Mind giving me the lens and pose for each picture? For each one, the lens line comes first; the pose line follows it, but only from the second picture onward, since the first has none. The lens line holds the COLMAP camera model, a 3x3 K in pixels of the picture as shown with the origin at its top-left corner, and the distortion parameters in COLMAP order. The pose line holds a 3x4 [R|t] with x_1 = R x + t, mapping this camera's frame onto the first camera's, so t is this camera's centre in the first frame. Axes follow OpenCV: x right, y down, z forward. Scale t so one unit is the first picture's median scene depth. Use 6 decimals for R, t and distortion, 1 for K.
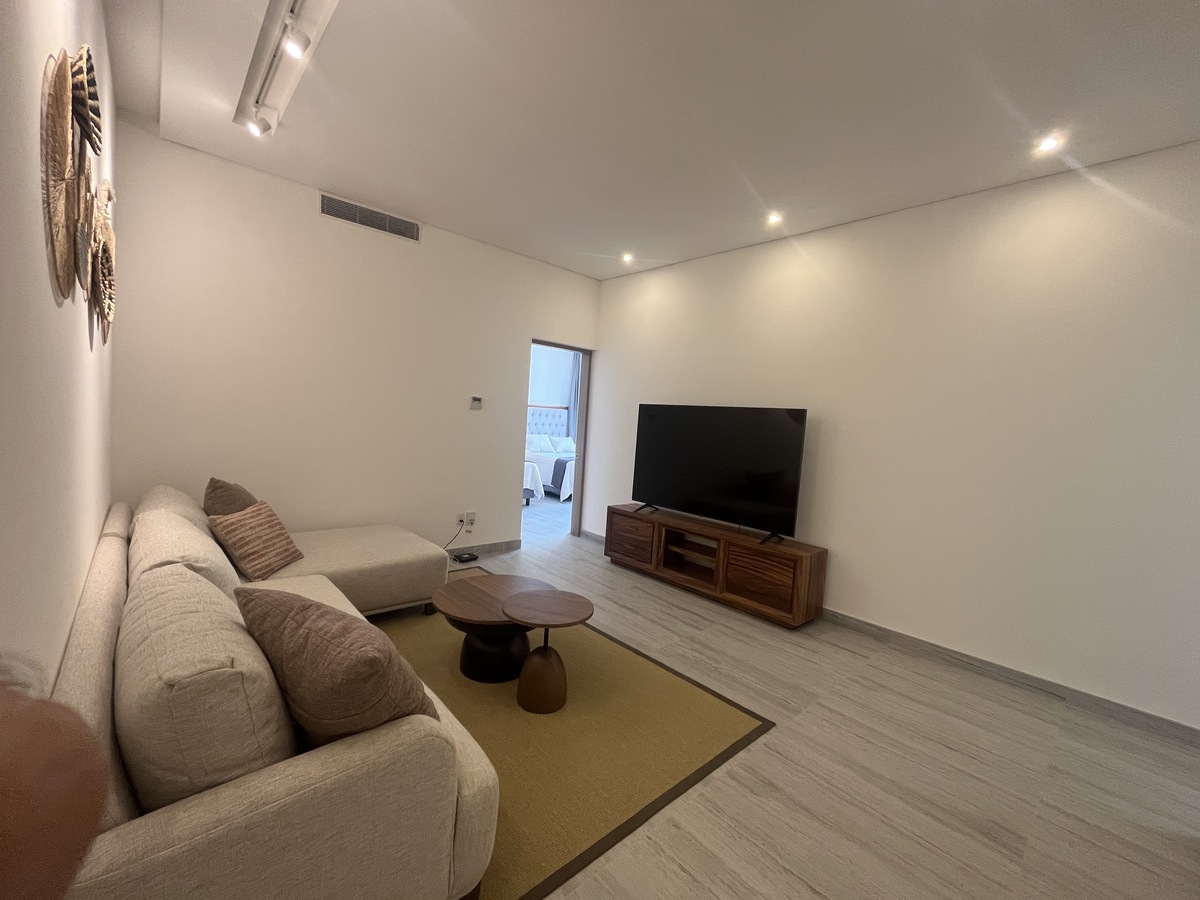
lens RADIAL K [[485.5, 0, 602.8], [0, 485.5, 446.8], [0, 0, 1]] dist [0.001741, -0.000025]
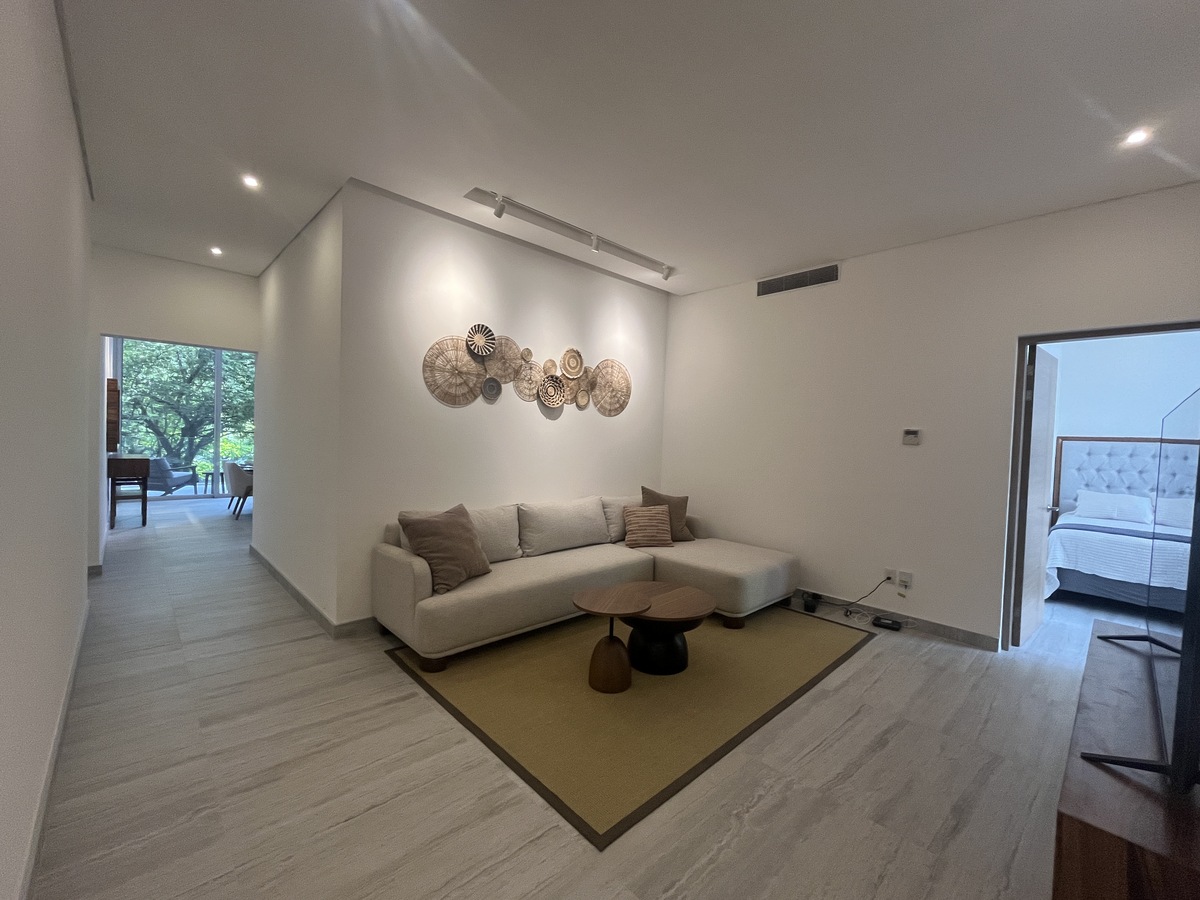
lens RADIAL K [[485.5, 0, 600.0], [0, 485.5, 450.4], [0, 0, 1]] dist [0.001741, -0.000025]
pose [[0.037751, -0.033983, -0.998709, 0.647815], [-0.090968, 0.995155, -0.037300, 0.011327], [0.995138, 0.092259, 0.034477, 0.552438]]
